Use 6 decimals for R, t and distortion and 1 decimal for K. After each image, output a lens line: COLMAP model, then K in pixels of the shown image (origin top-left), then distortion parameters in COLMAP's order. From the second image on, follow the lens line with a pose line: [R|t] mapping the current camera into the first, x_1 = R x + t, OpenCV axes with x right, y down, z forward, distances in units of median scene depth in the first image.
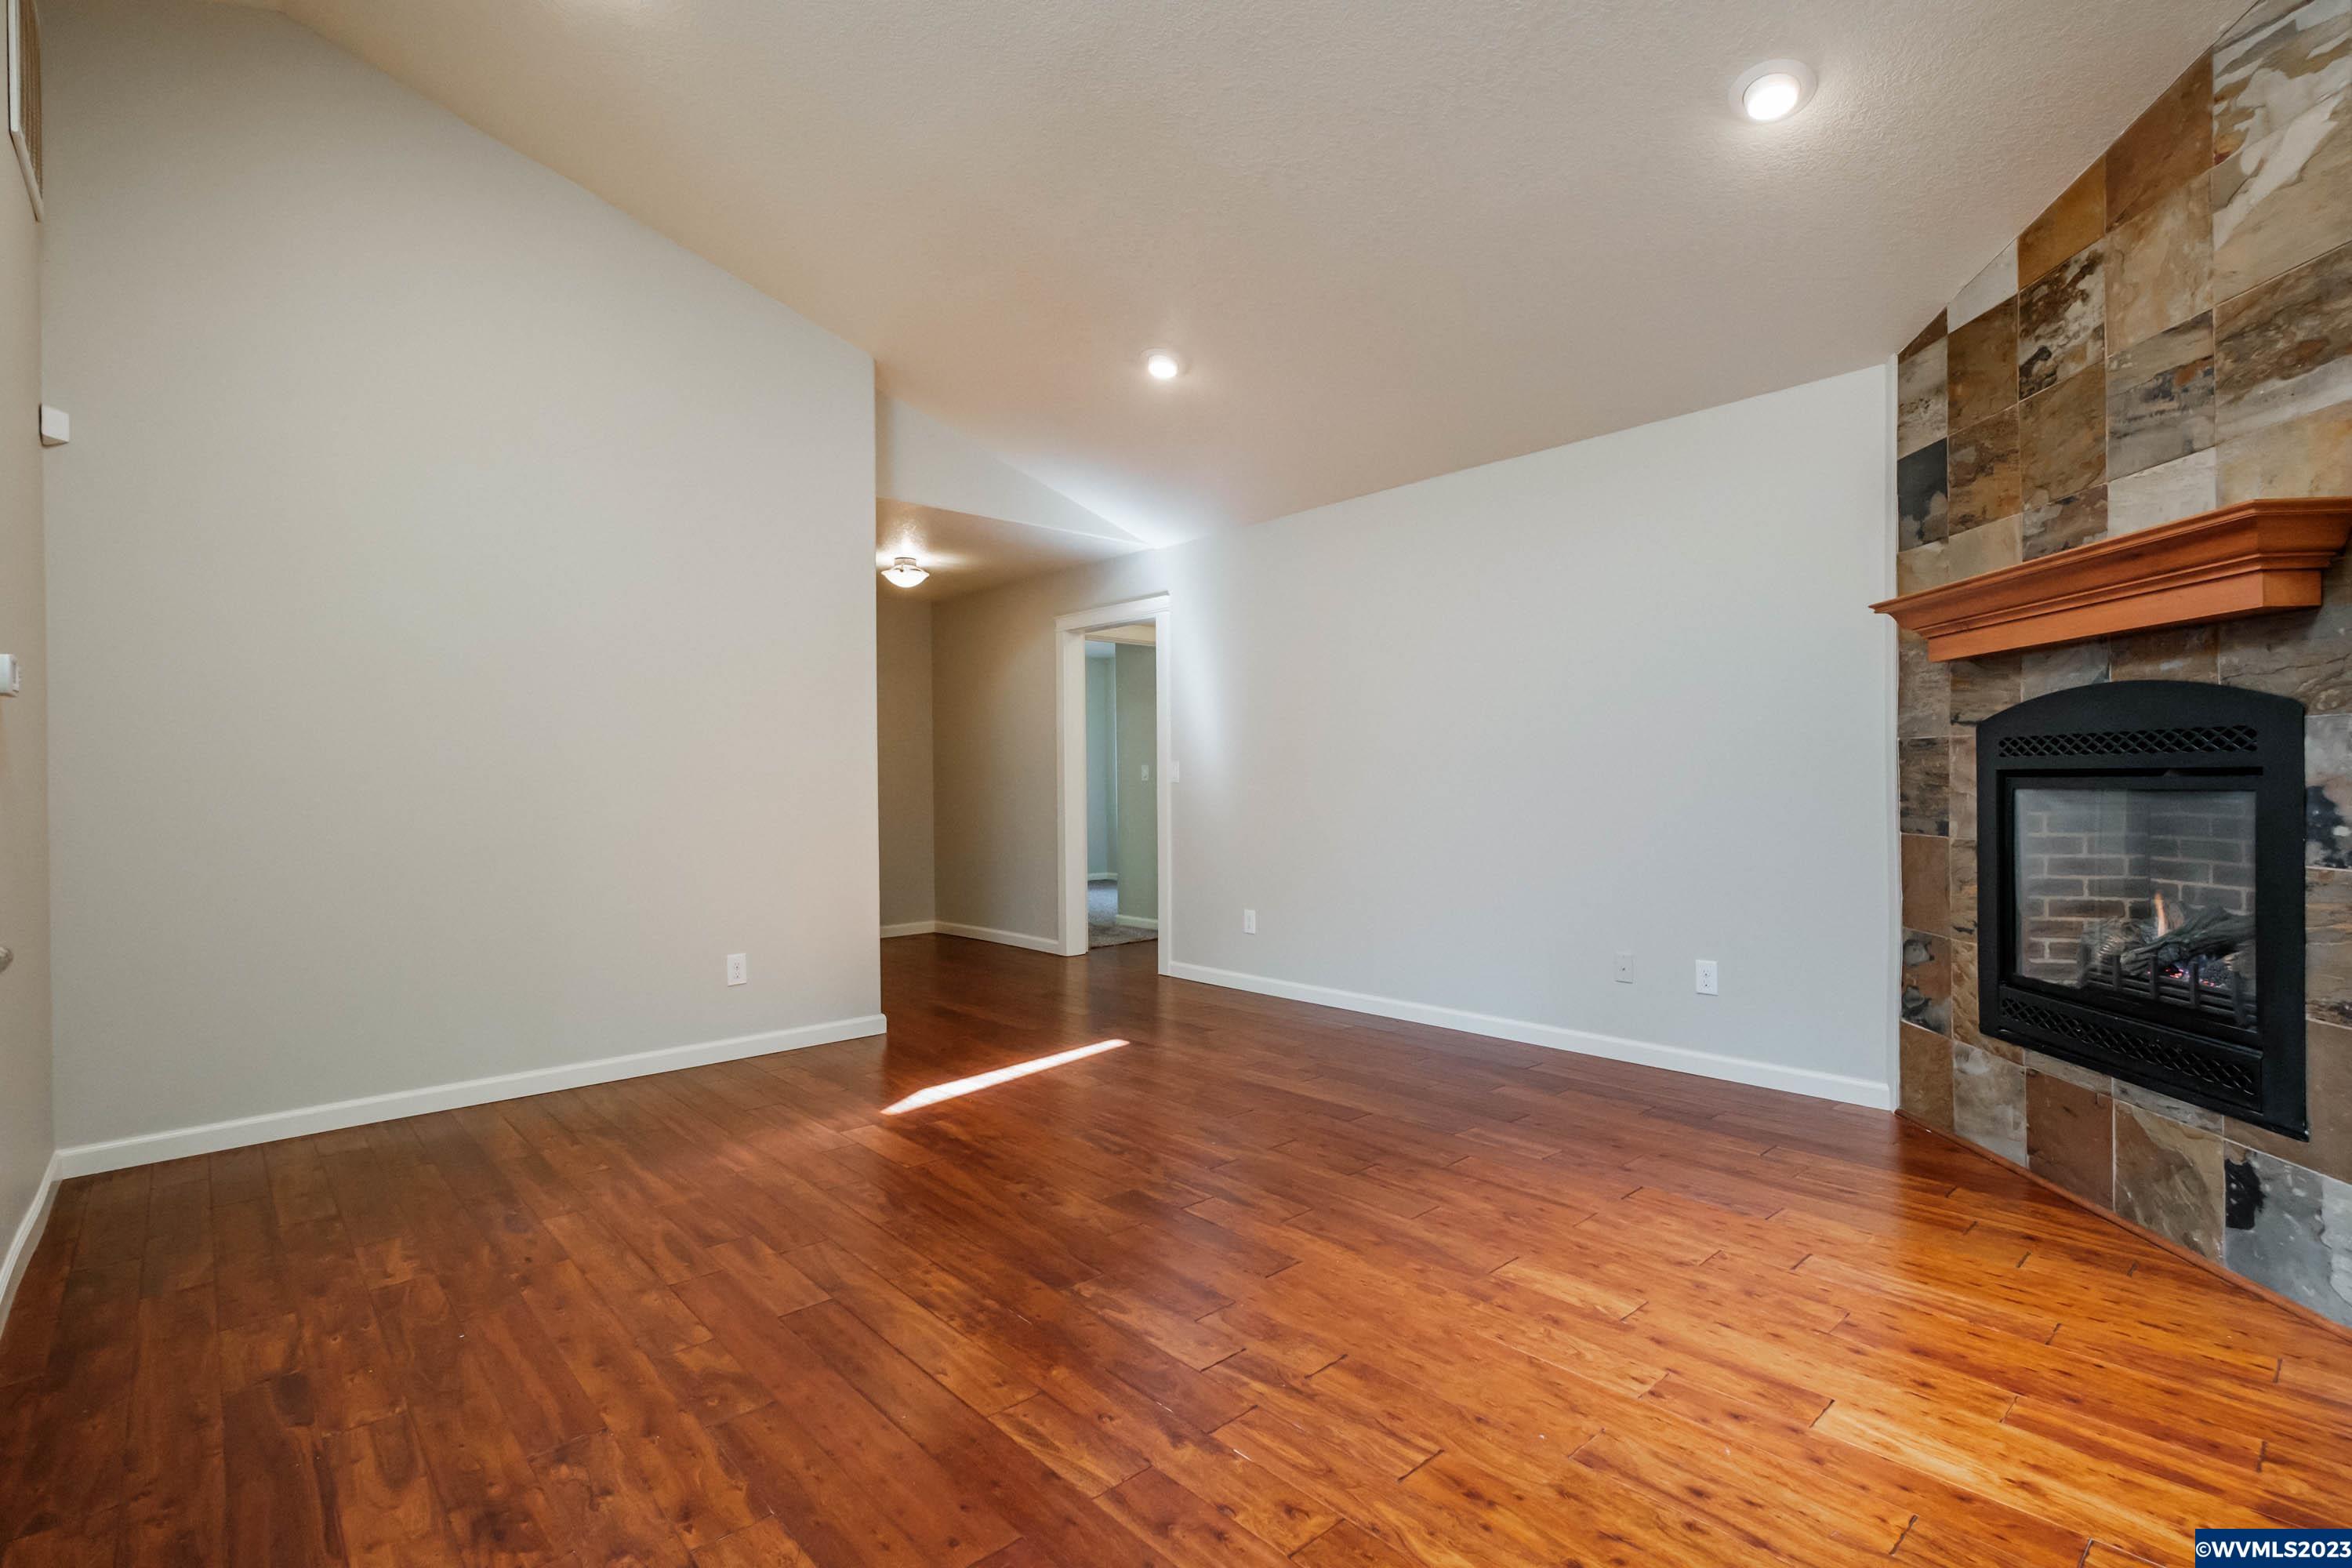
lens RADIAL K [[1114.4, 0, 1174.3], [0, 1114.4, 776.0], [0, 0, 1]] dist [0.001431, 0.001196]
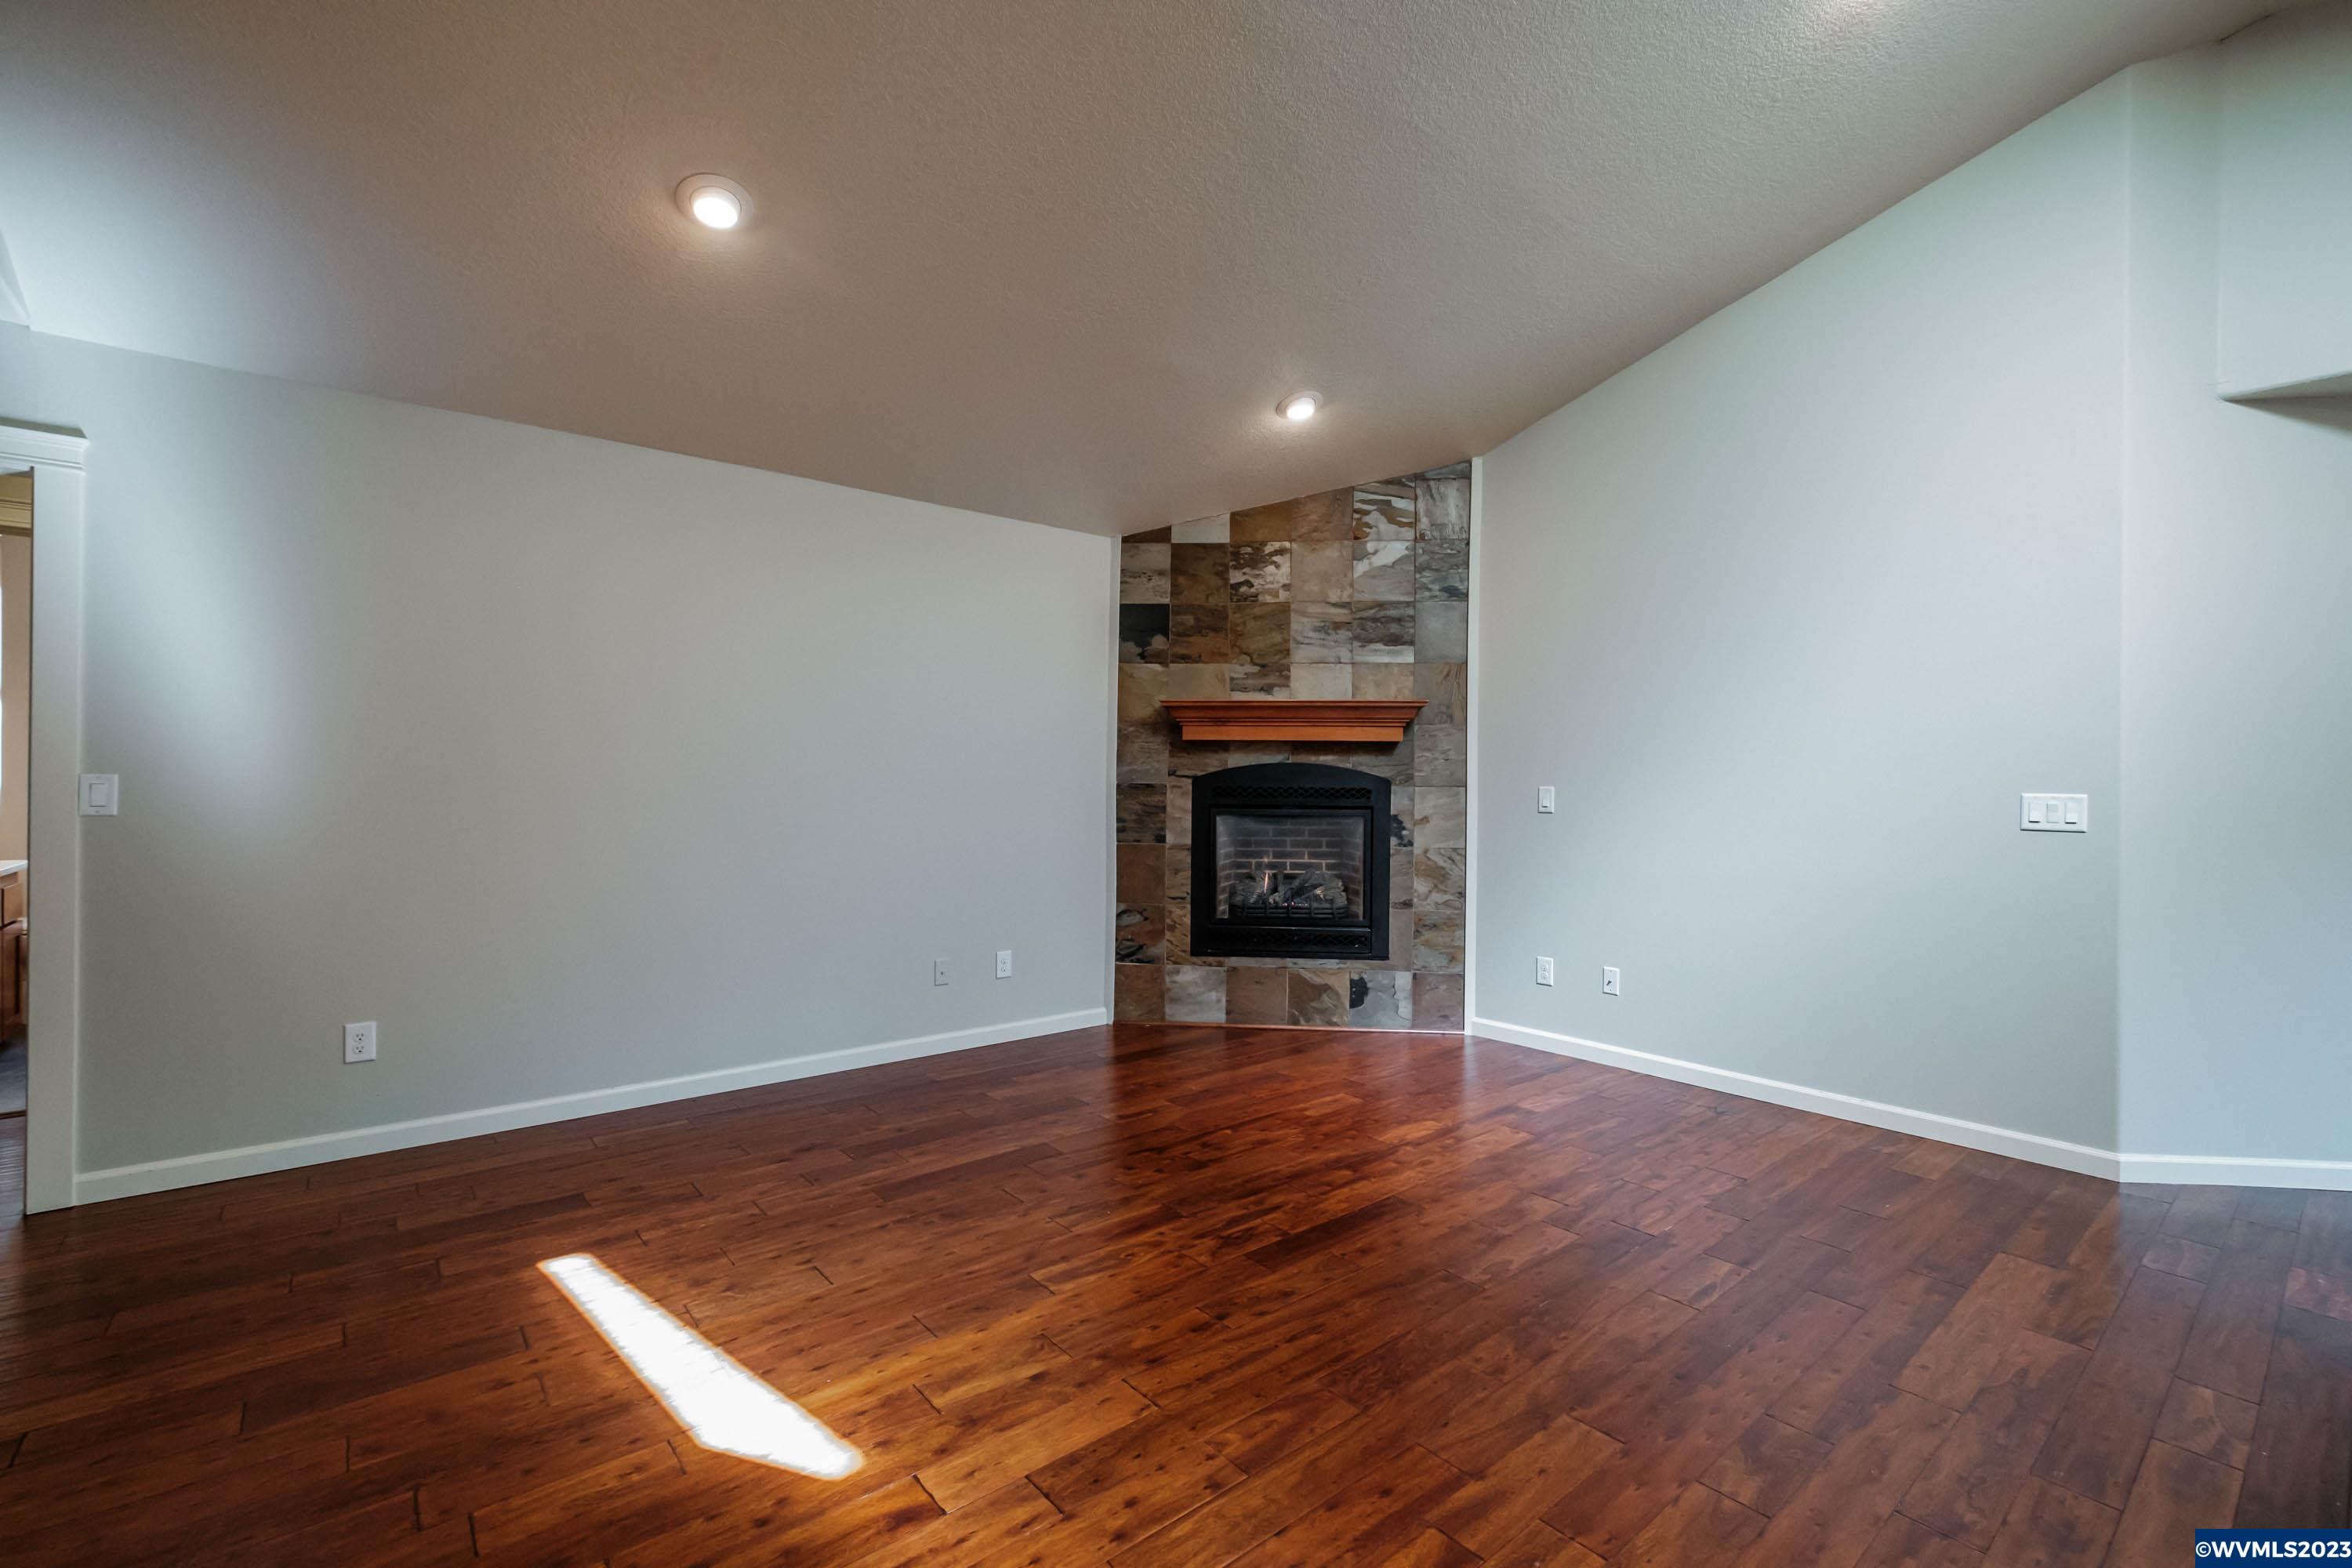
lens RADIAL K [[1018.0, 0, 1176.0], [0, 1018.0, 784.0], [0, 0, 1]] dist [-0.012557, -0.000181]
pose [[0.030513, 0.010925, 0.999475, -0.897855], [-0.013797, 0.999850, -0.010508, -0.020438], [-0.999439, -0.013469, 0.030659, 1.024635]]
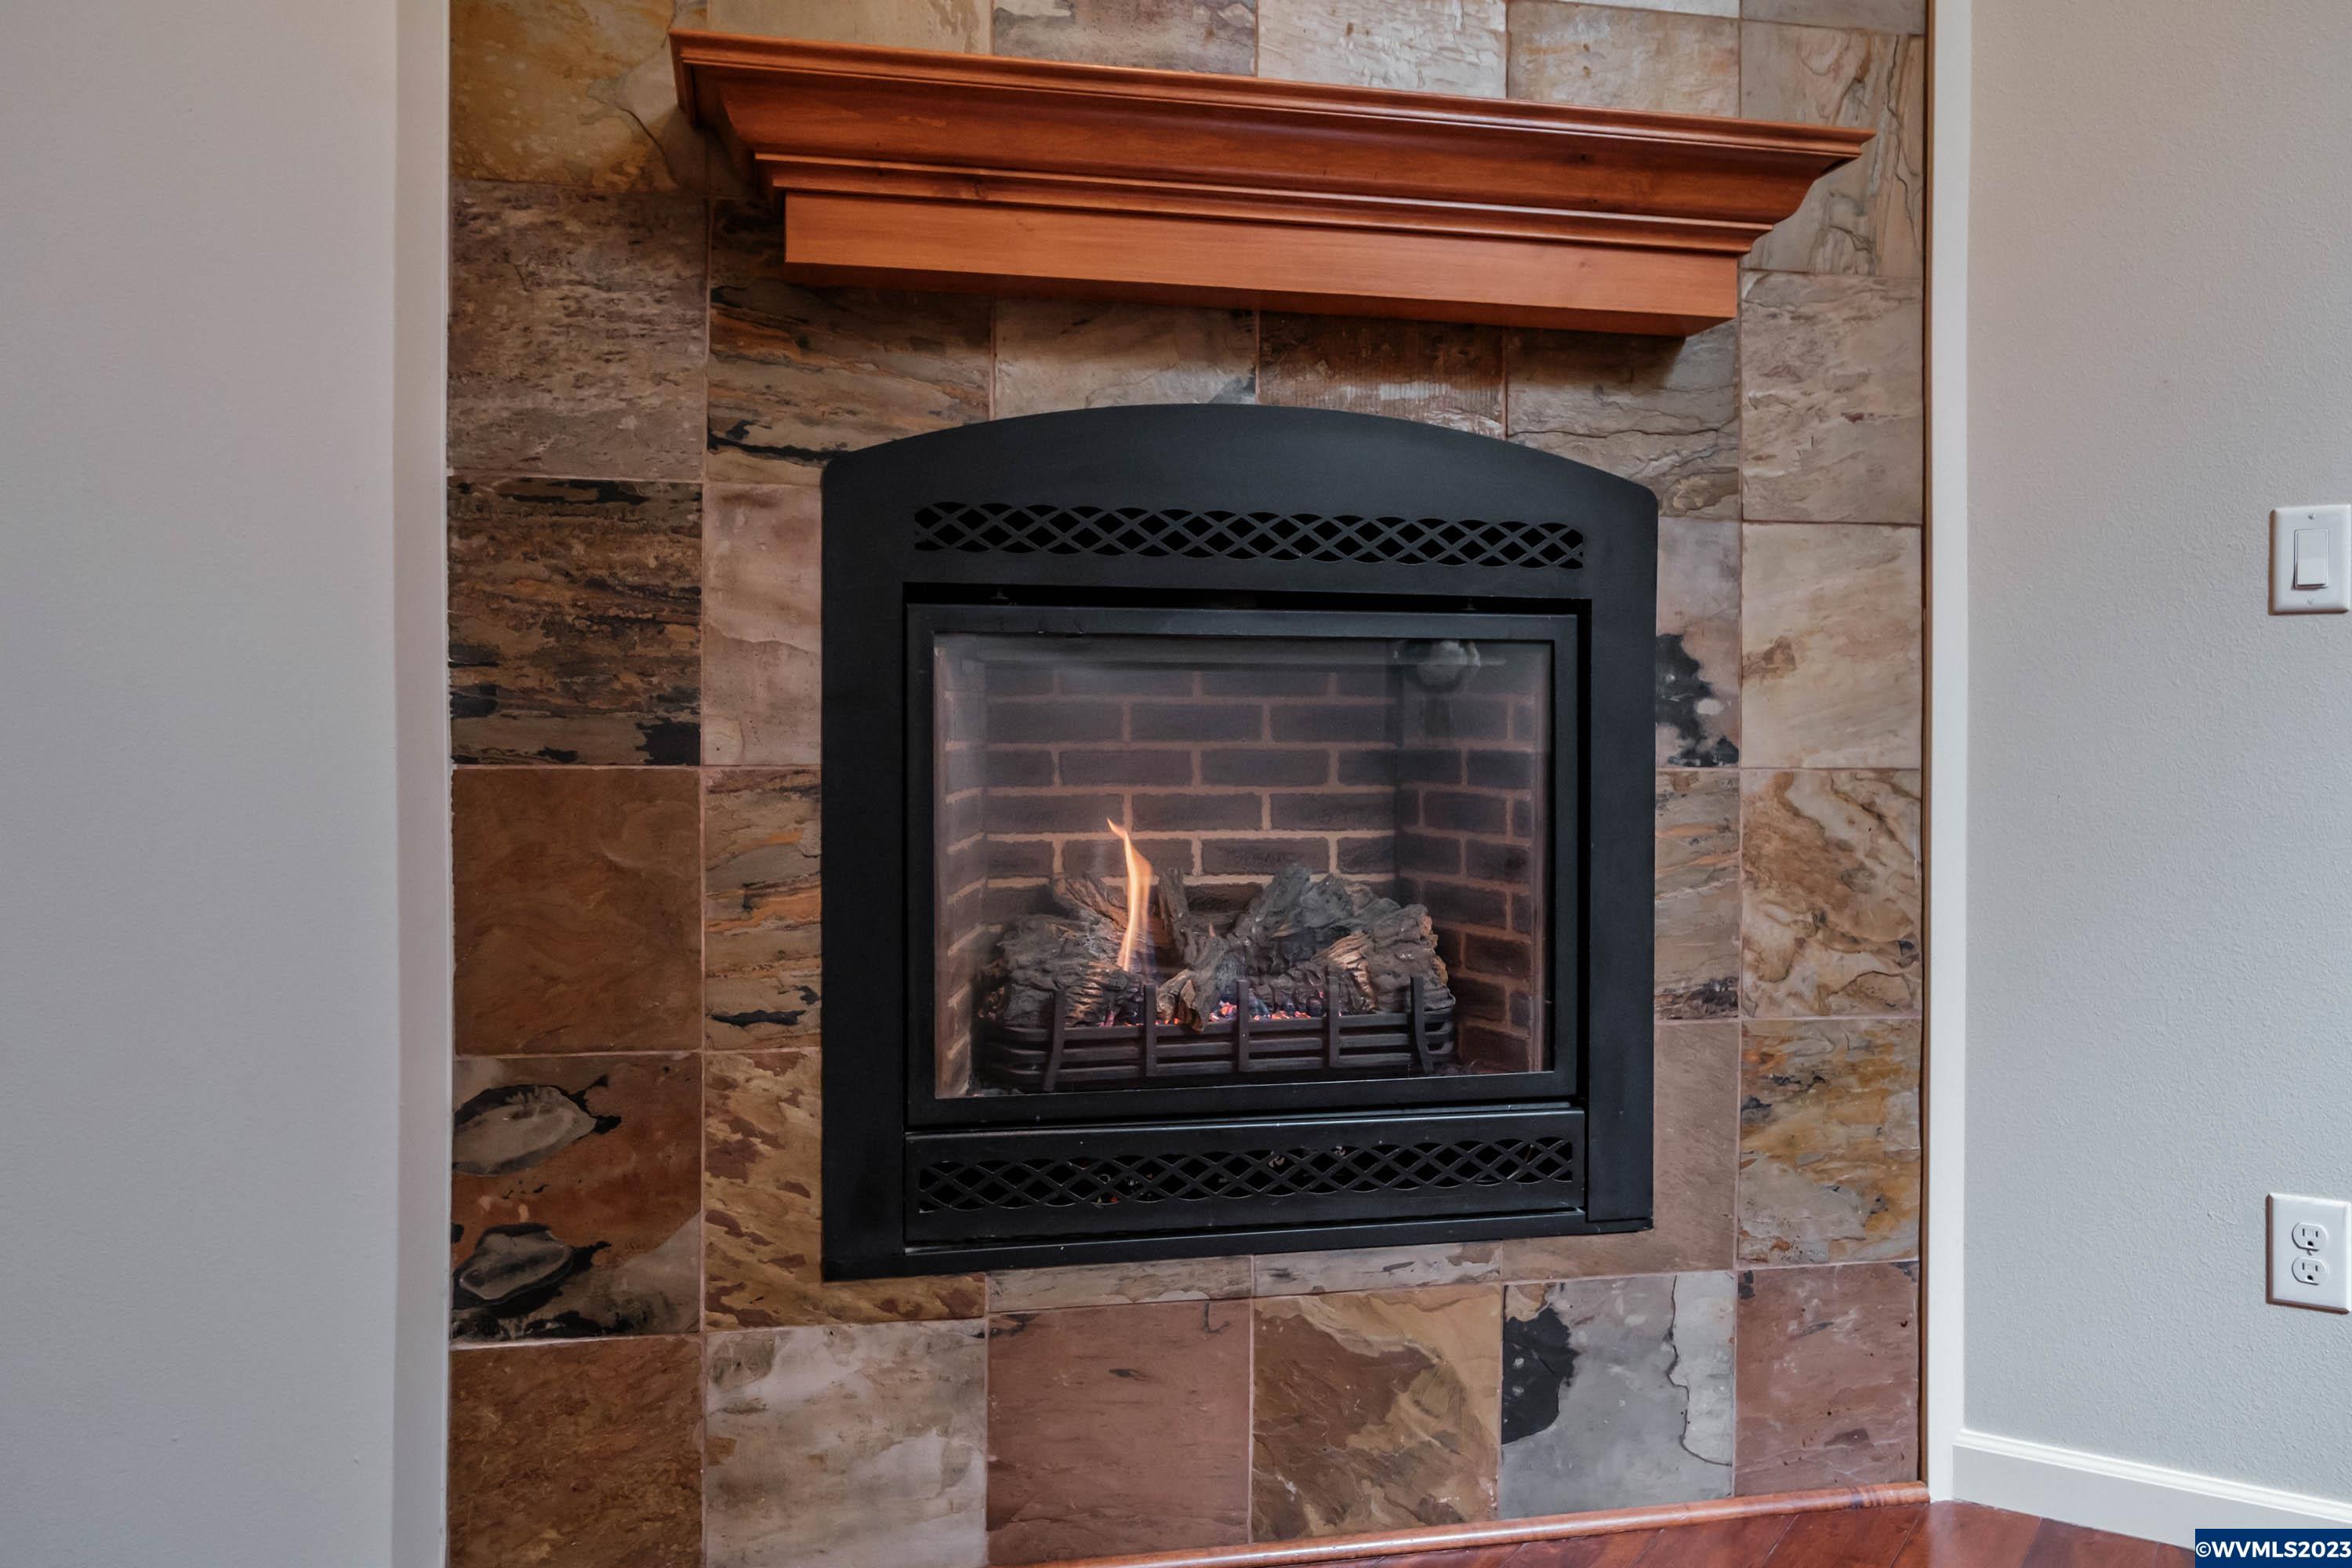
lens RADIAL K [[1805.5, 0, 1181.0], [0, 1805.5, 750.2], [0, 0, 1]] dist [0.001603, 0.001831]
pose [[-0.268058, -0.005242, 0.963389, 0.110232], [-0.006278, 0.999973, 0.003695, 0.050491], [-0.963382, -0.005057, -0.268083, 1.097810]]
